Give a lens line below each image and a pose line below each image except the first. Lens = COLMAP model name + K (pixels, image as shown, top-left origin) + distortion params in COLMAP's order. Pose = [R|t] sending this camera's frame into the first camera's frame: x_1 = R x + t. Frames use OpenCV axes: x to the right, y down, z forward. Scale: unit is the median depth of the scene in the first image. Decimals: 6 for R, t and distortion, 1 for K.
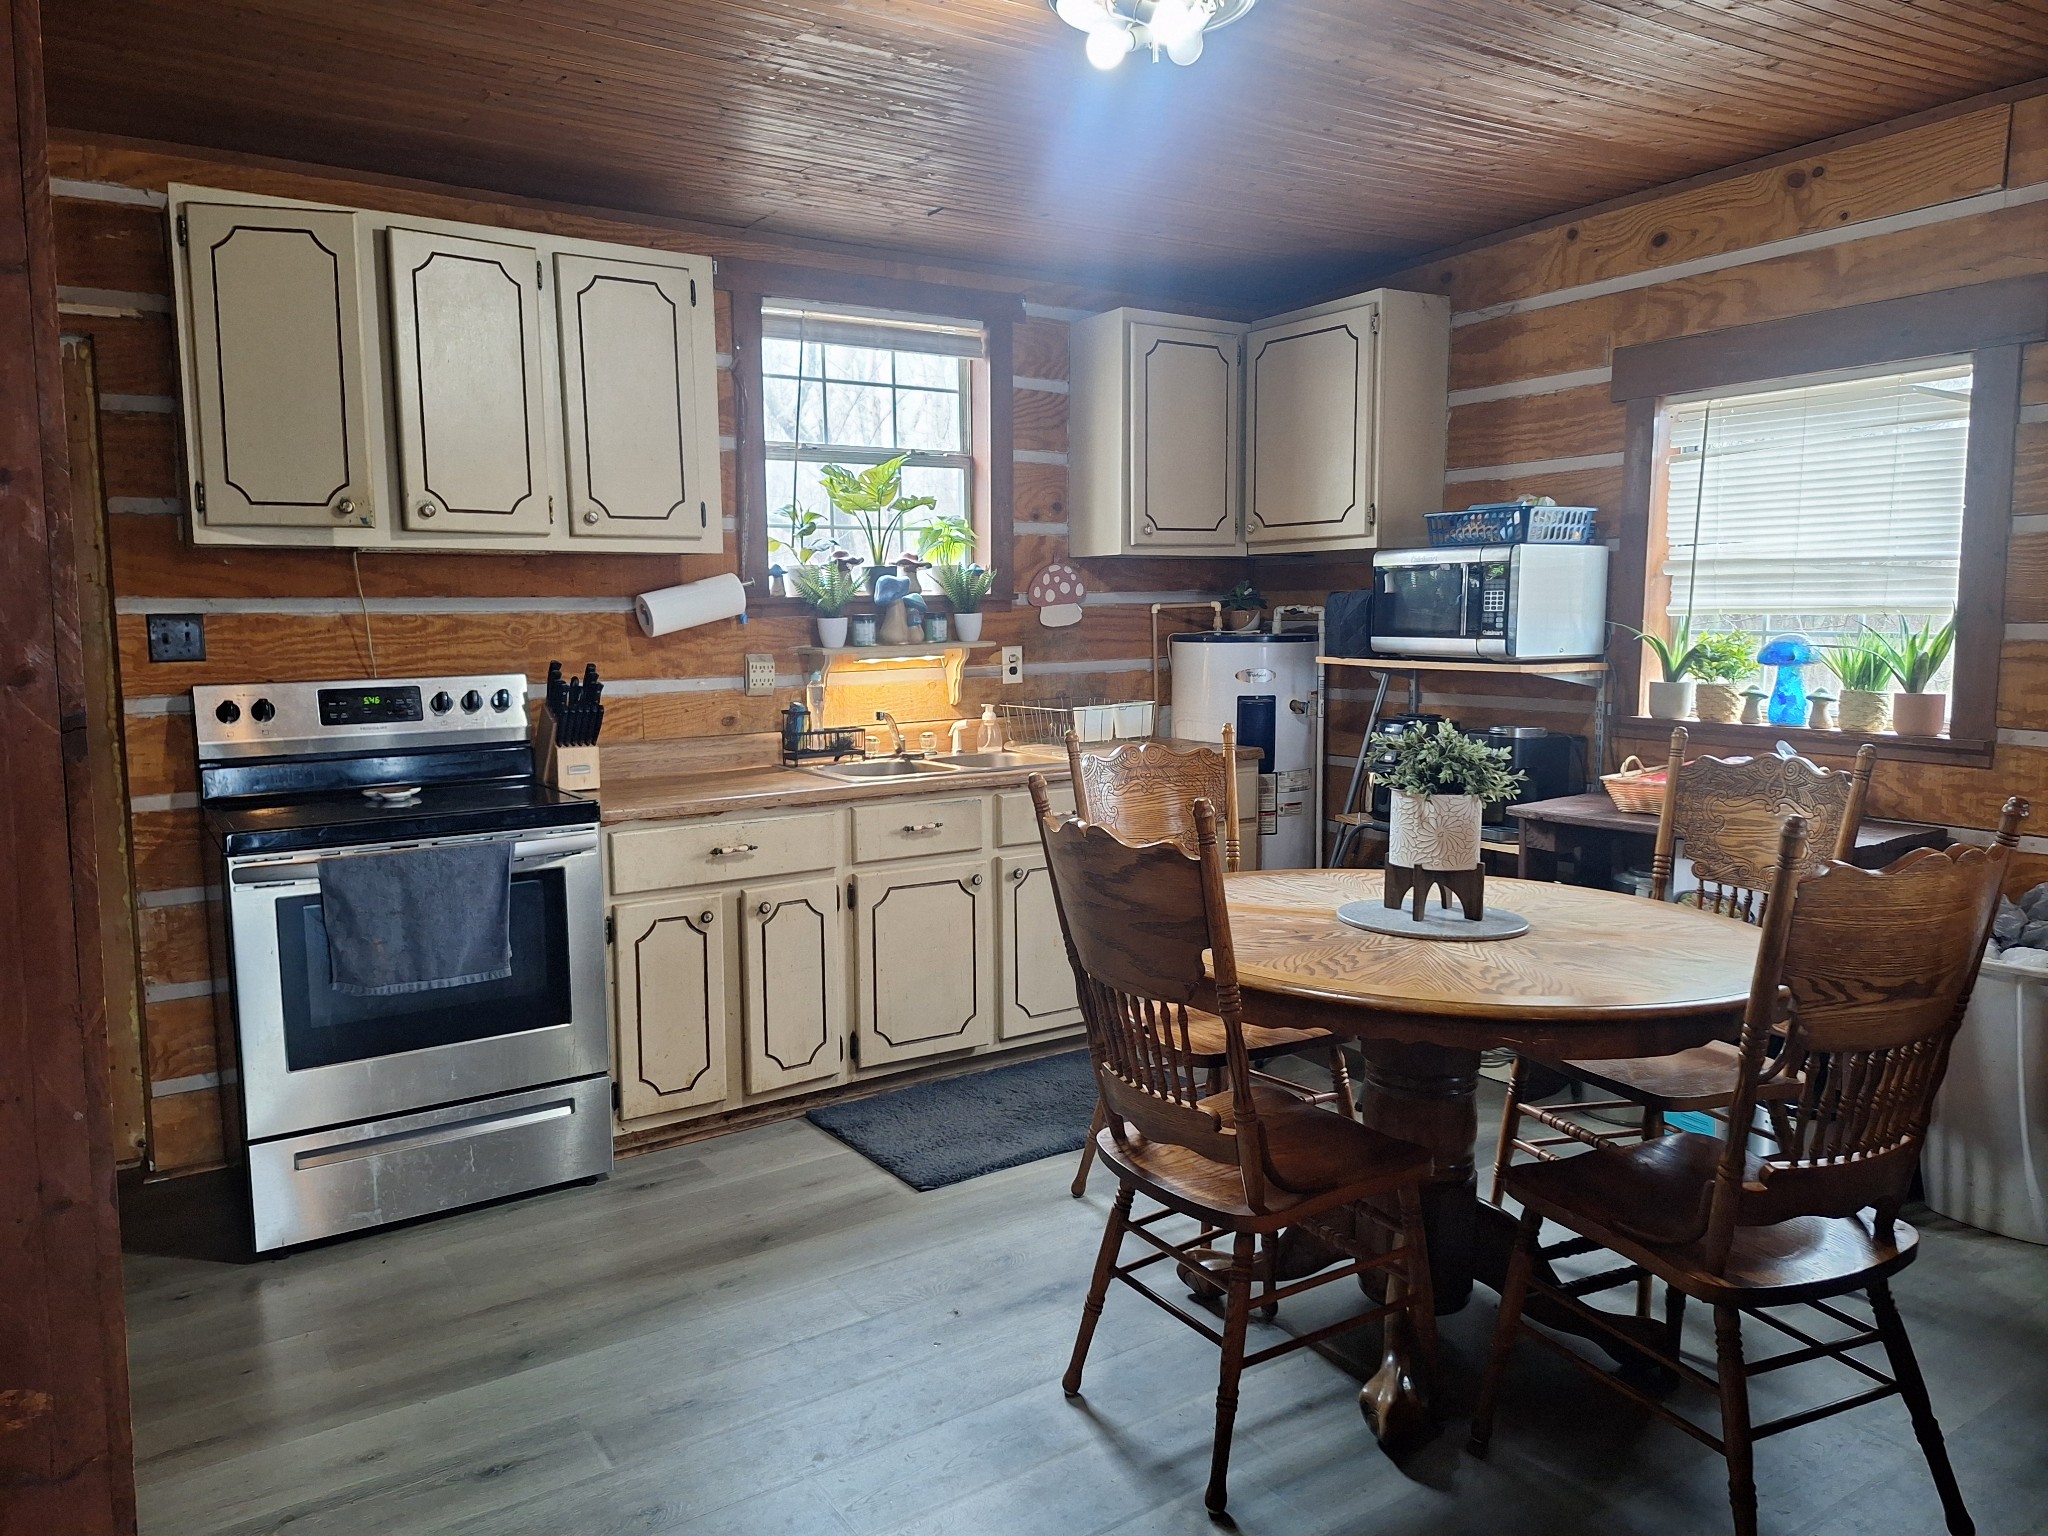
lens RADIAL K [[1481.9, 0, 1024.0], [0, 1481.9, 768.0], [0, 0, 1]] dist [0.026853, -0.056288]
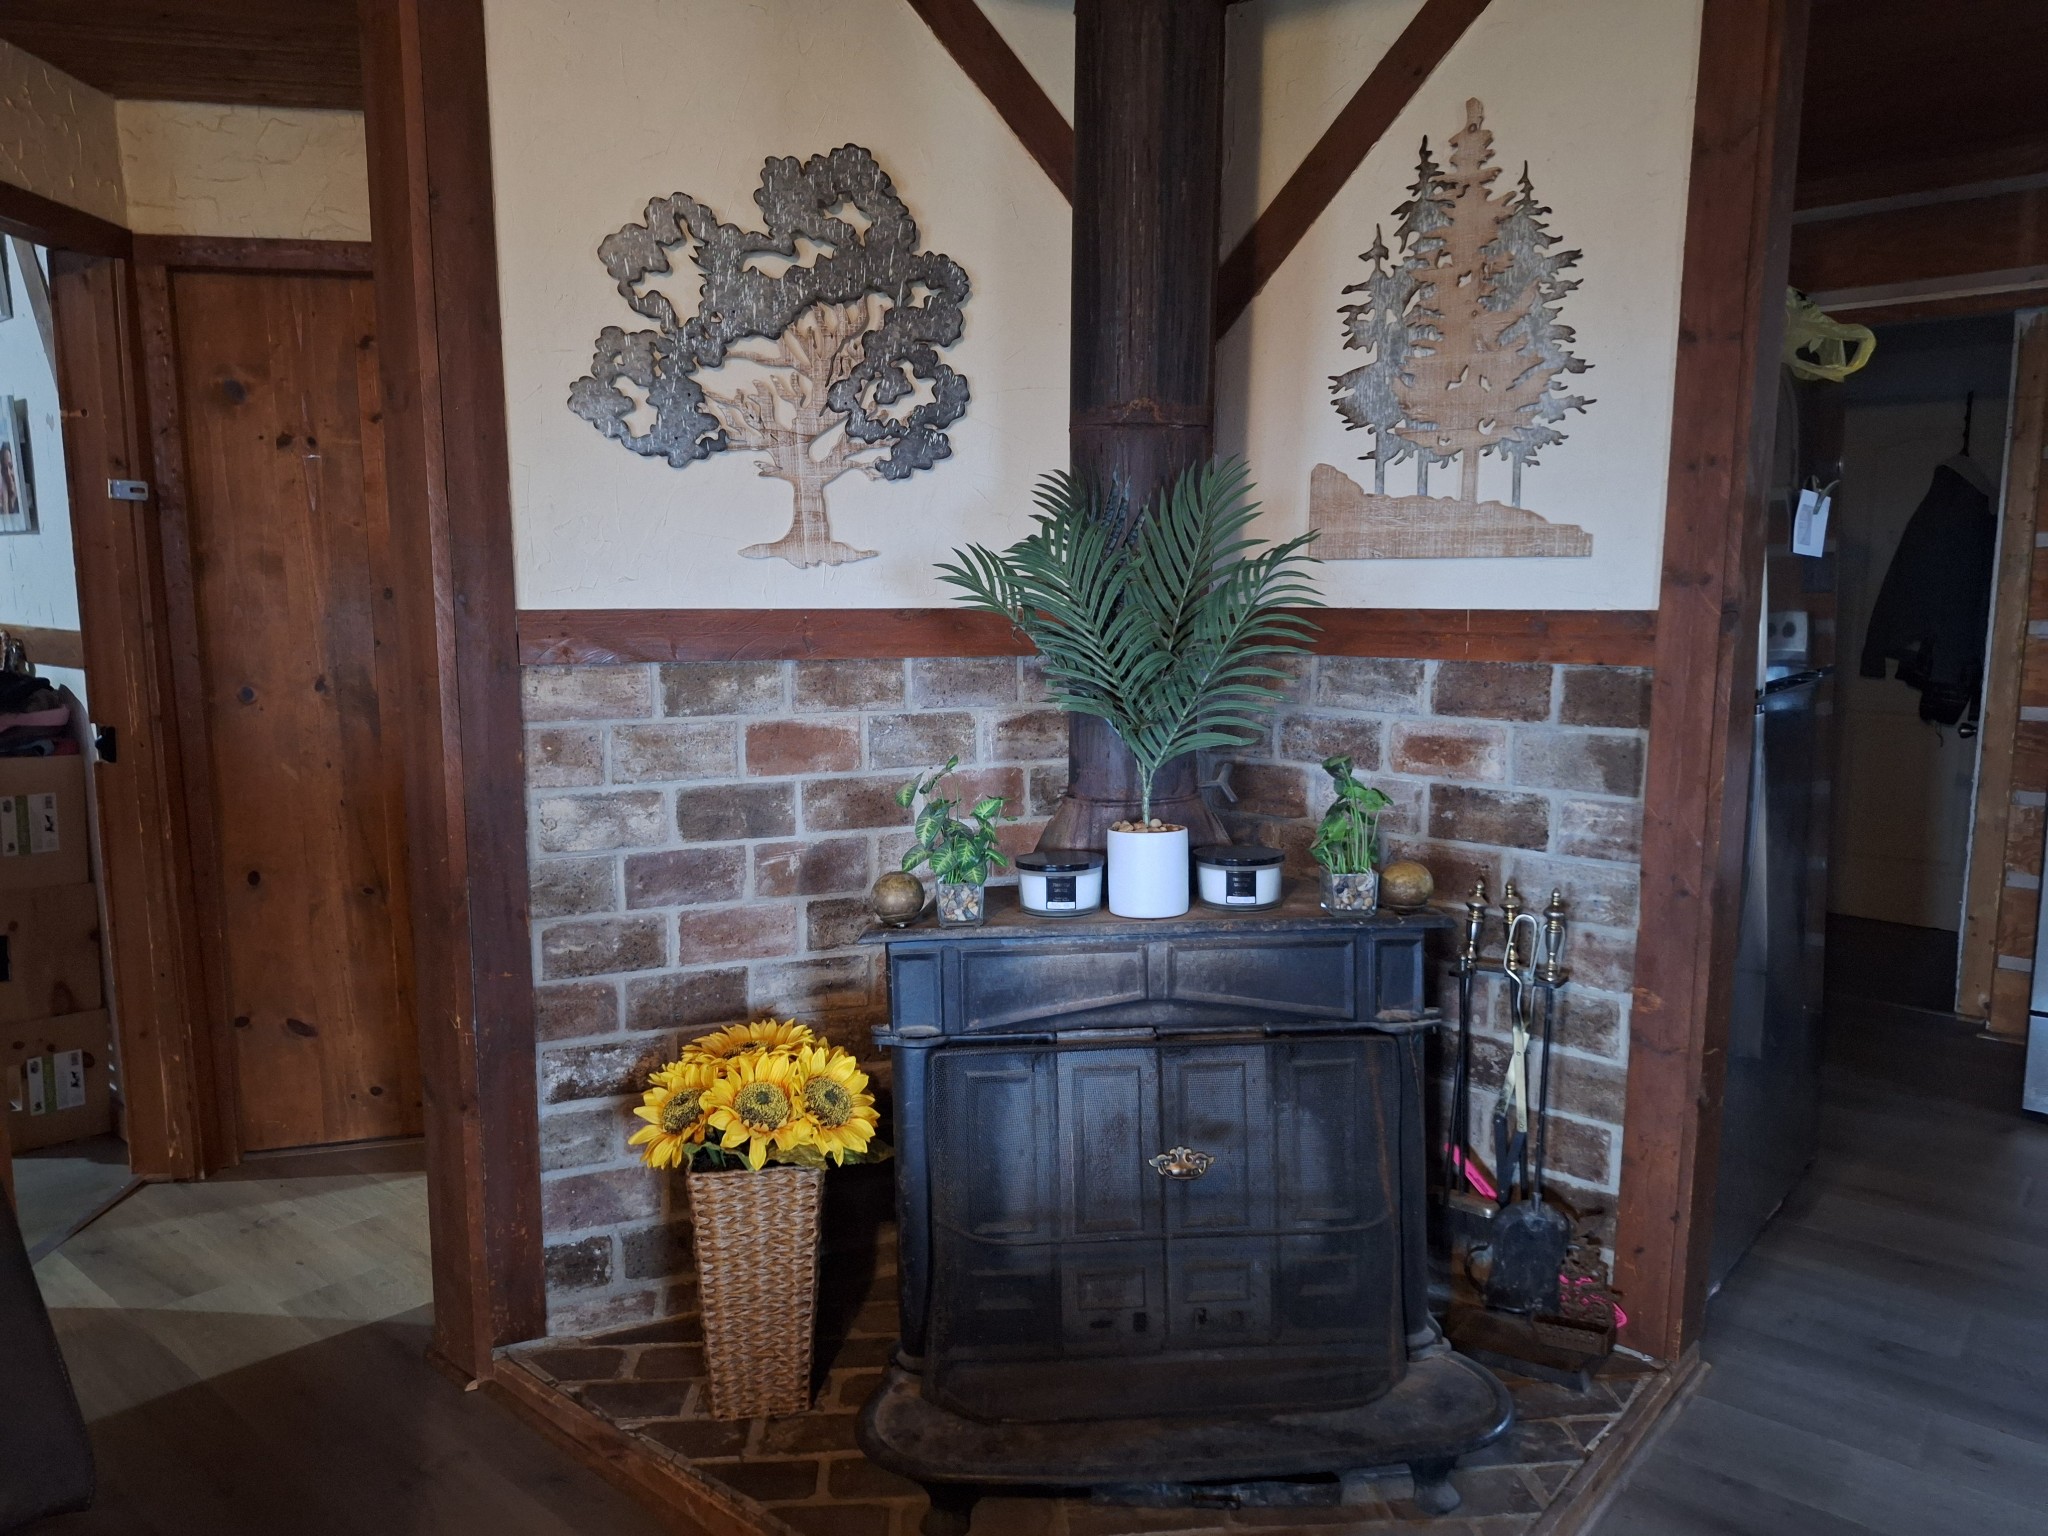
lens RADIAL K [[1397.9, 0, 1024.0], [0, 1397.9, 768.0], [0, 0, 1]] dist [0.184534, -0.193725]
pose [[0.298509, 0.145813, -0.943202, 0.287049], [-0.106490, 0.987178, 0.118909, 0.016094], [0.948447, 0.064946, 0.310209, -0.102509]]
